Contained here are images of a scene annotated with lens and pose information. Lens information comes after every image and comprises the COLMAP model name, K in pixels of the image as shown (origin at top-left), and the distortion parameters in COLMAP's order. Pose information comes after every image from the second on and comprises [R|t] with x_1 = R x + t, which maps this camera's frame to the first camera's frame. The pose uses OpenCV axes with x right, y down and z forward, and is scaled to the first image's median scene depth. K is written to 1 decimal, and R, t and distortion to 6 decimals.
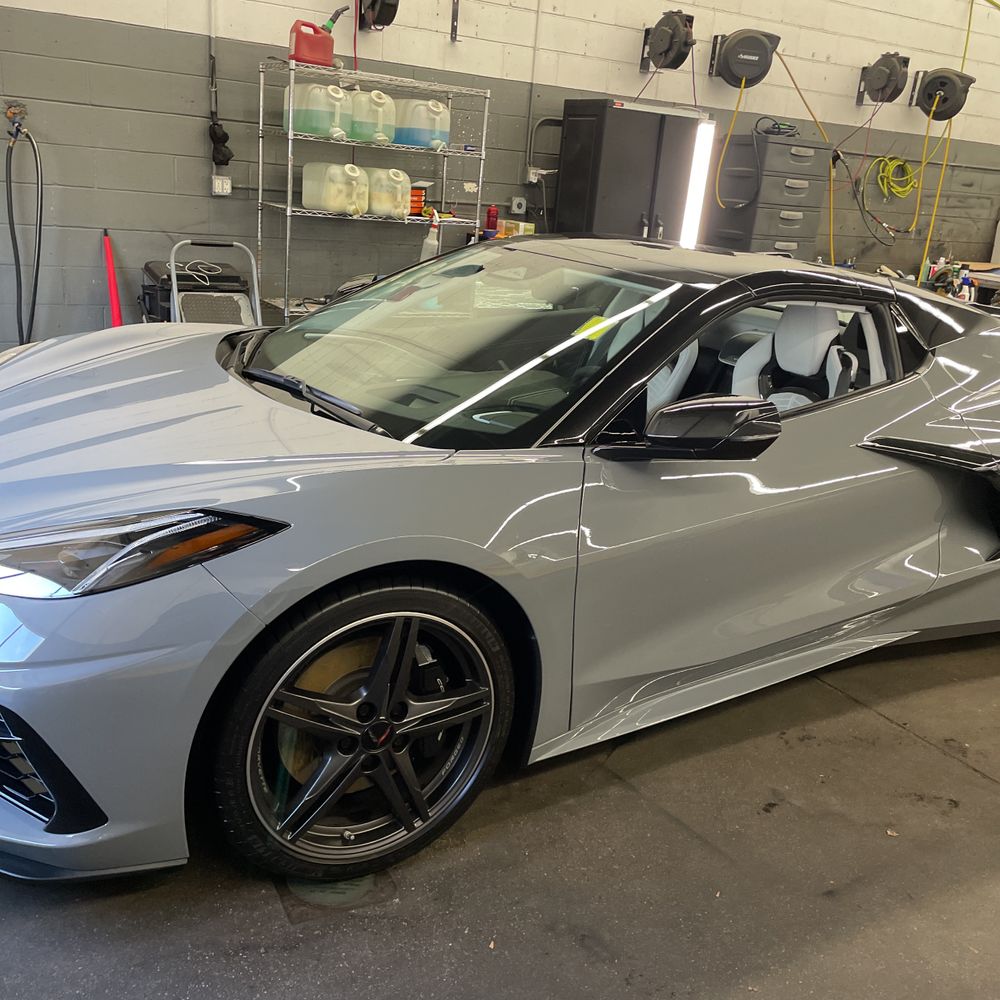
lens RADIAL K [[1003.5, 0, 502.2], [0, 1003.5, 481.4], [0, 0, 1]] dist [0.083124, -0.105685]
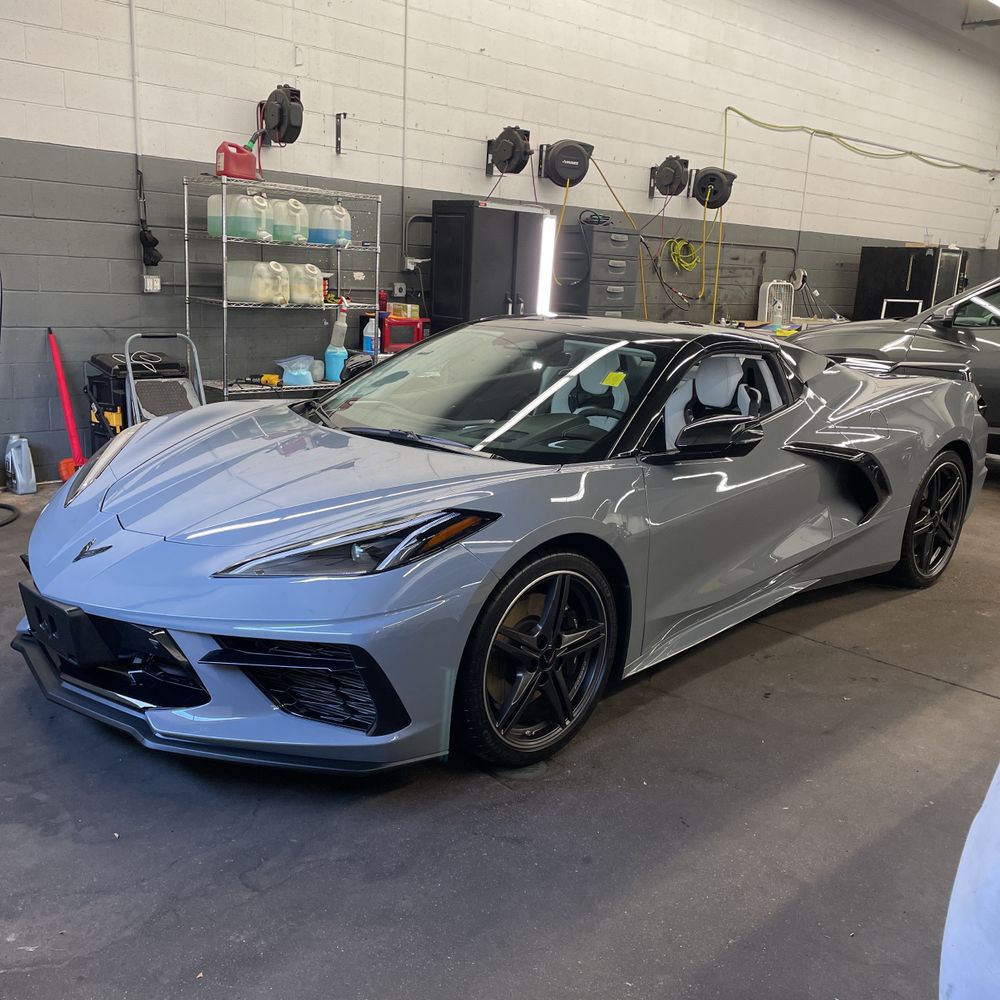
lens RADIAL K [[1003.0, 0, 504.8], [0, 1003.0, 486.2], [0, 0, 1]] dist [0.082597, -0.104305]
pose [[0.969311, -0.085287, 0.230569, -0.178409], [0.099876, 0.993622, -0.052339, 0.026077], [-0.224634, 0.073761, 0.971647, -0.152365]]
